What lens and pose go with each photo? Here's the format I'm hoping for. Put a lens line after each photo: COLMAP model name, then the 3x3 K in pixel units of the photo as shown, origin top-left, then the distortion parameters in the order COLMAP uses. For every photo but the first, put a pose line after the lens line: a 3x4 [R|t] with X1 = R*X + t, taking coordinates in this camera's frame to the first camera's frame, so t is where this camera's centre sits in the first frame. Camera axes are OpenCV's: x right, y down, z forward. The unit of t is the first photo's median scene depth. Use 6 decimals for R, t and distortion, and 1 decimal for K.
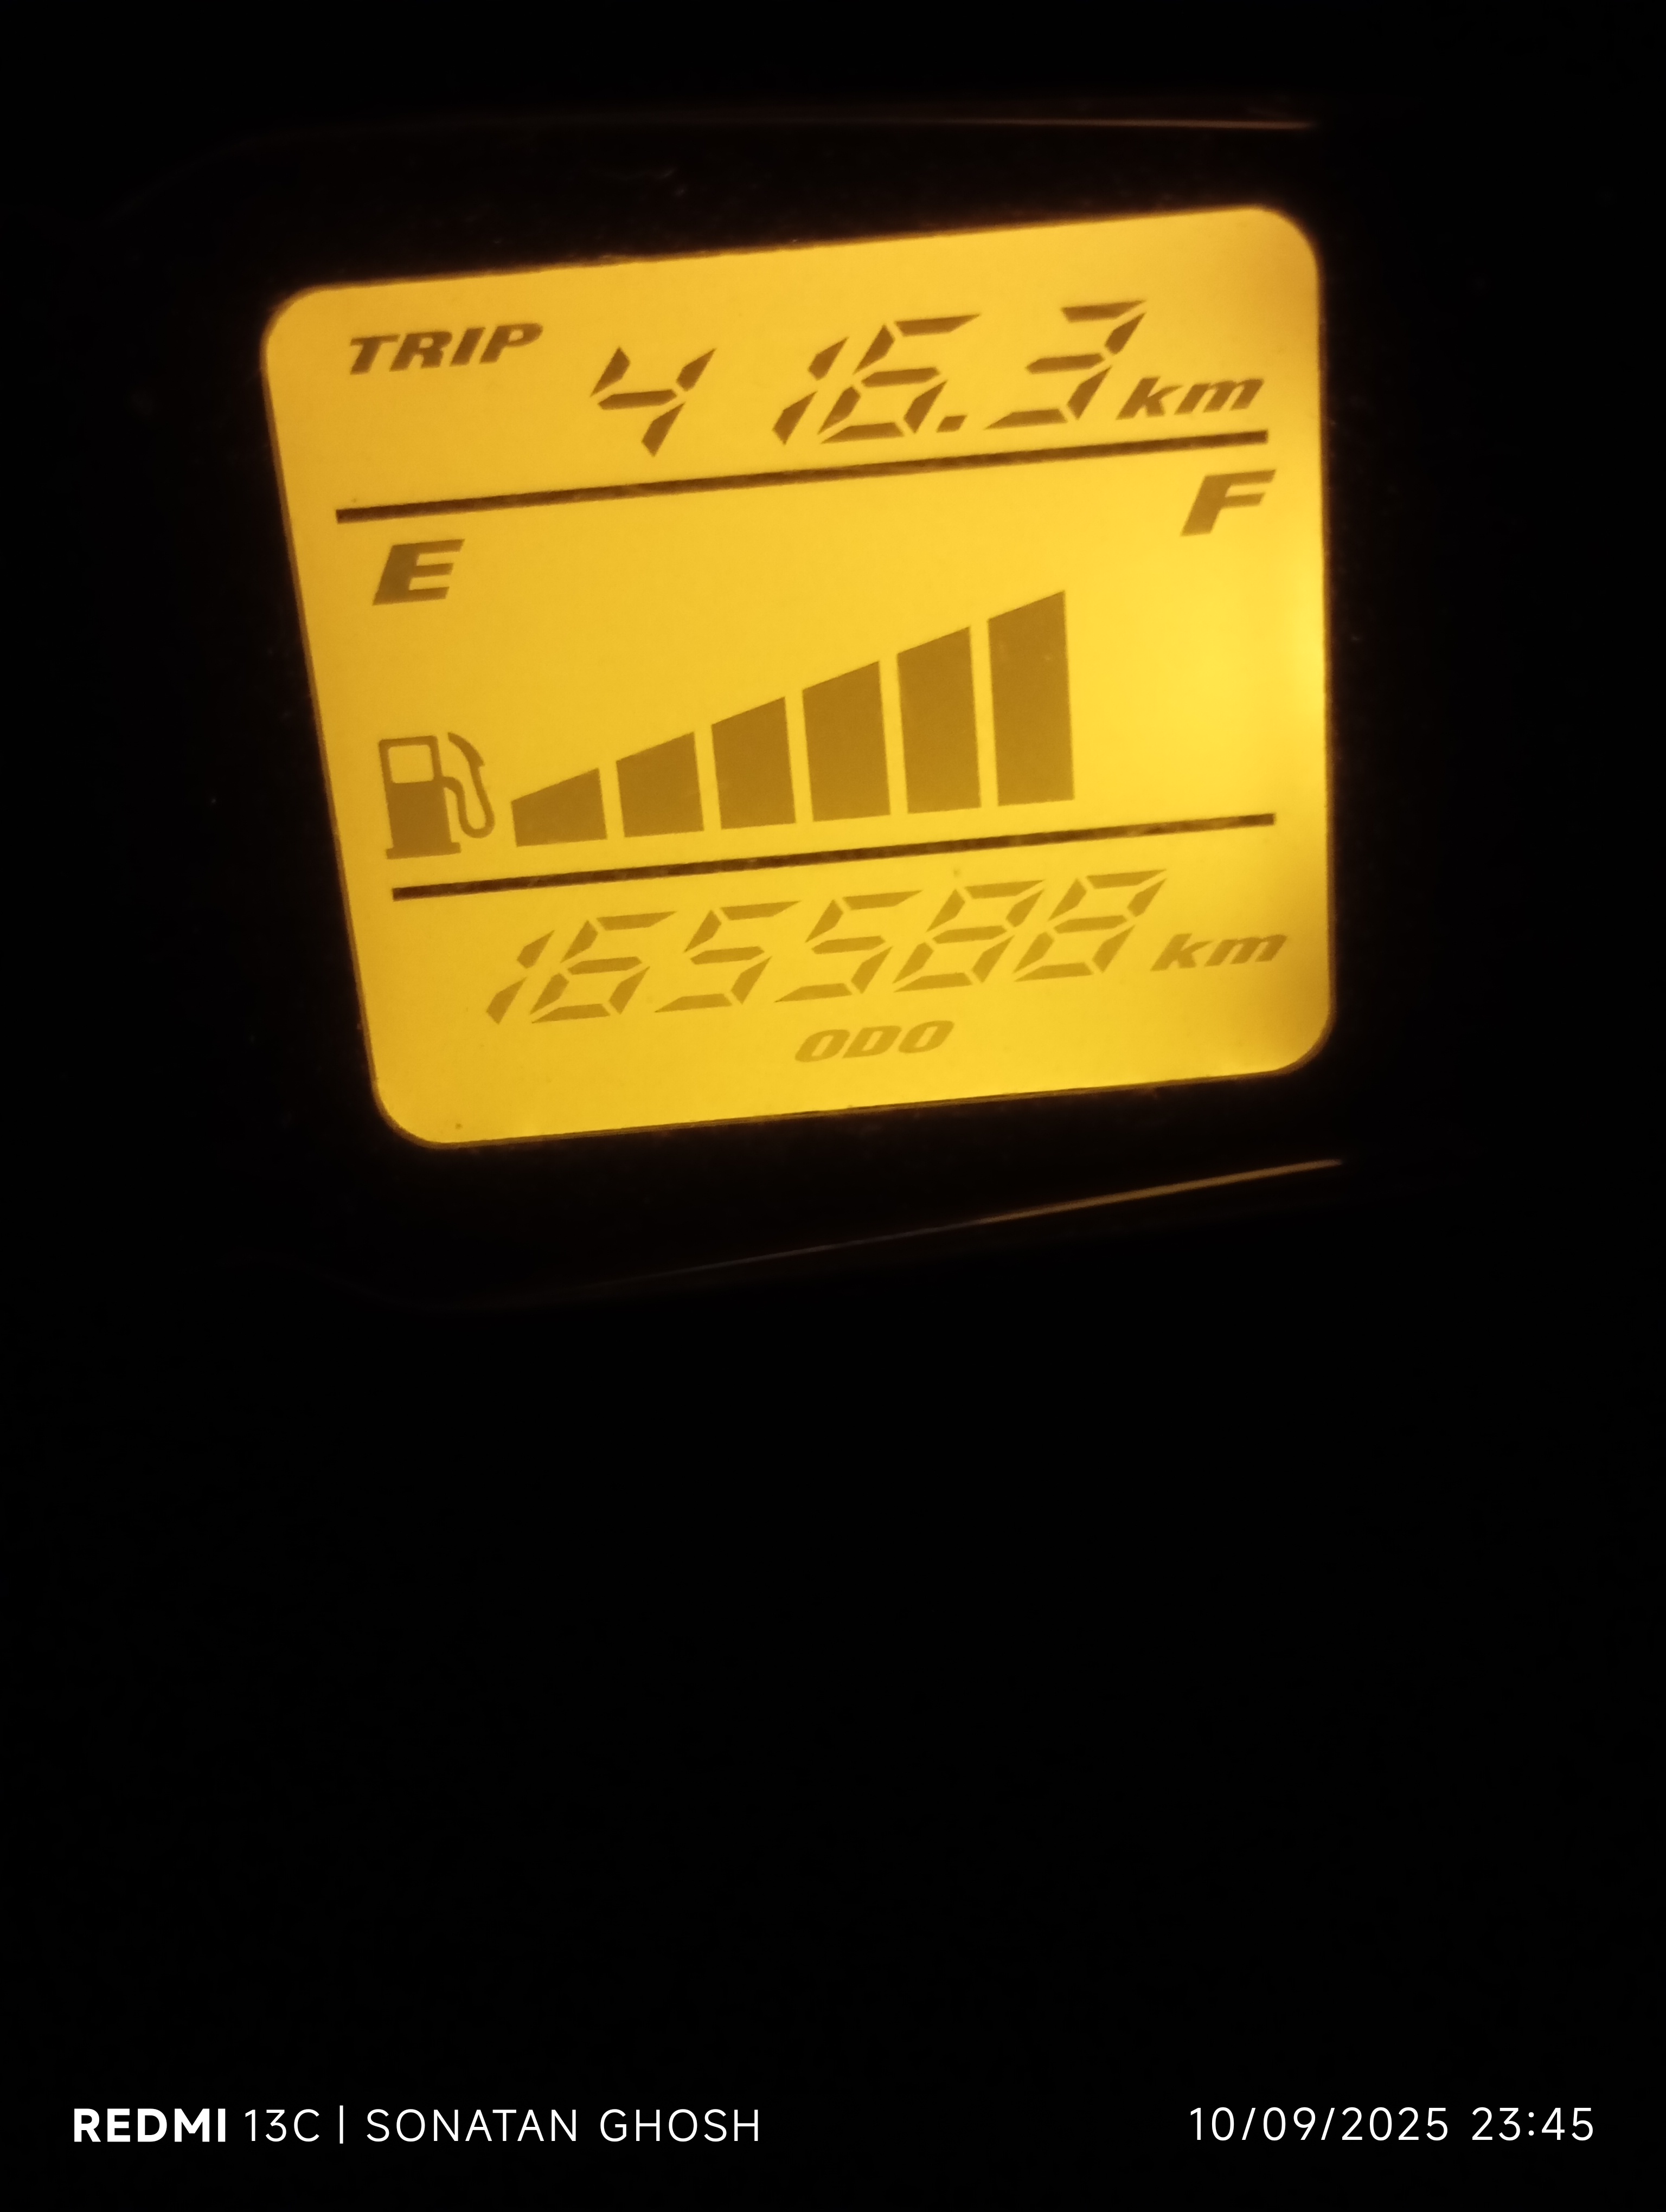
lens RADIAL K [[1961.5, 0, 849.7], [0, 1961.5, 1114.5], [0, 0, 1]] dist [0.026740, -0.085851]
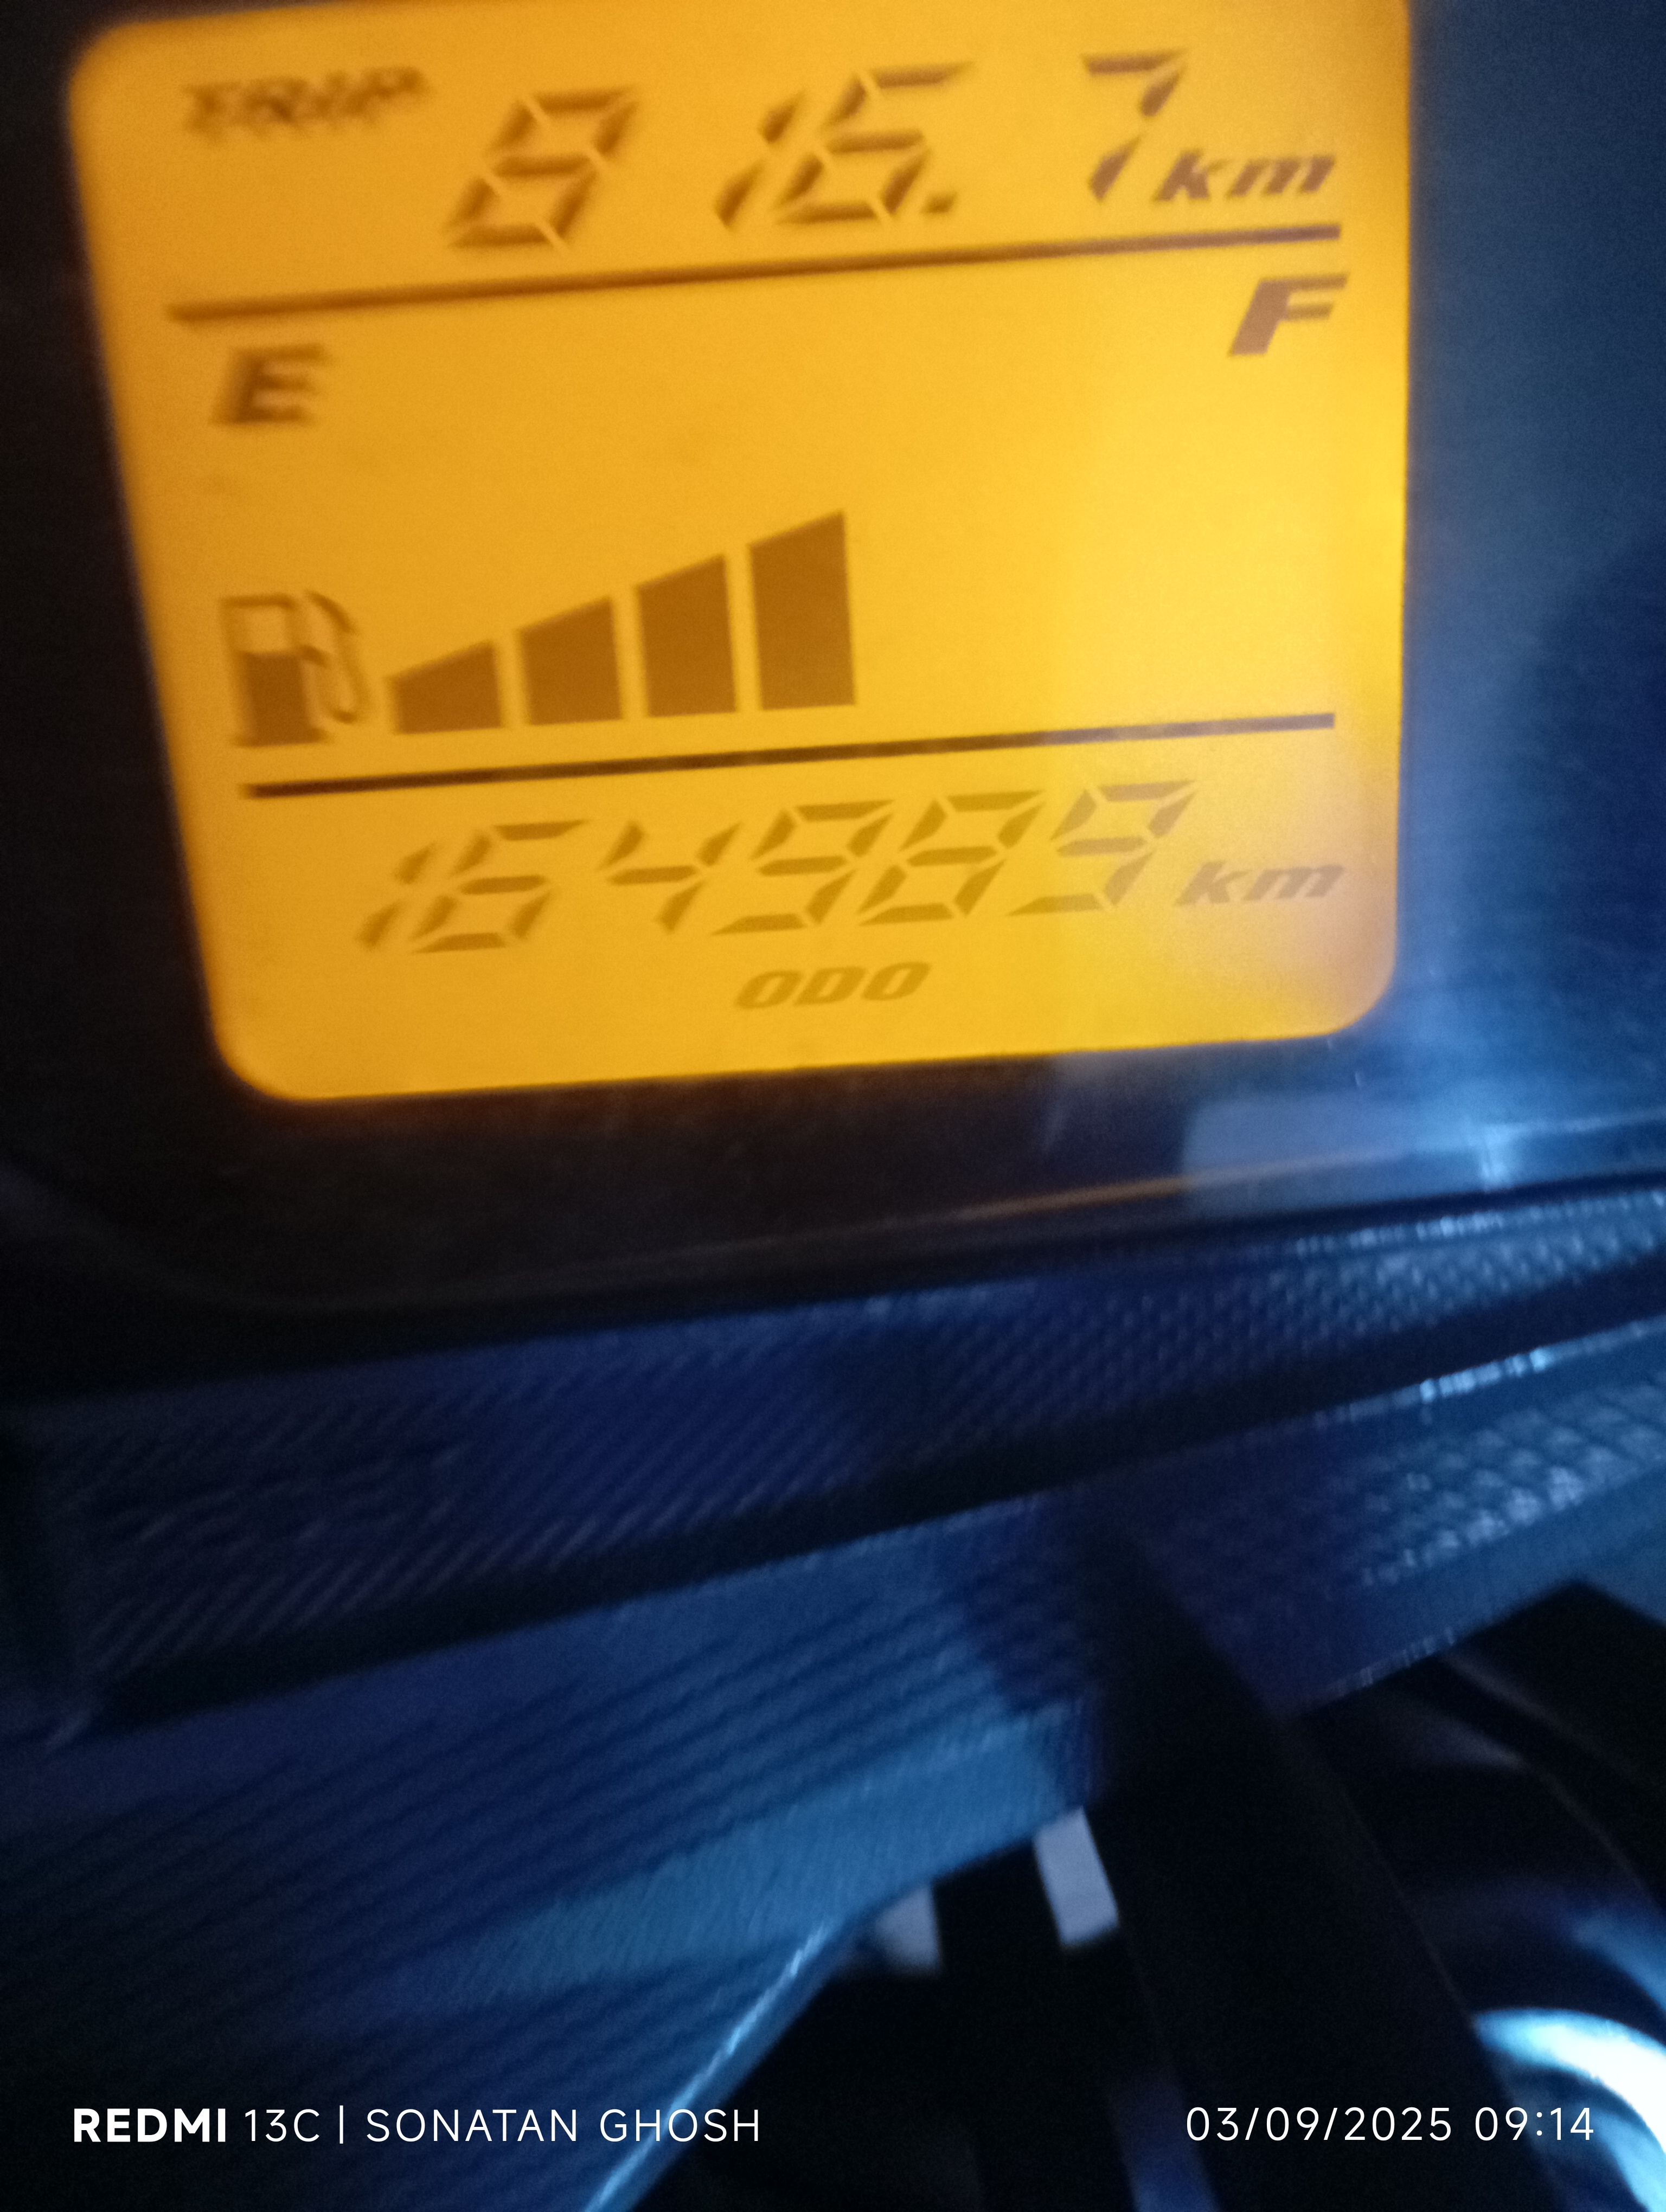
lens RADIAL K [[1961.5, 0, 834.2], [0, 1961.5, 1117.5], [0, 0, 1]] dist [0.026740, -0.085851]
pose [[0.999431, 0.024274, -0.023420, 0.035242], [-0.023476, 0.999154, 0.033762, -0.010289], [0.024220, -0.033193, 0.999155, 0.188385]]
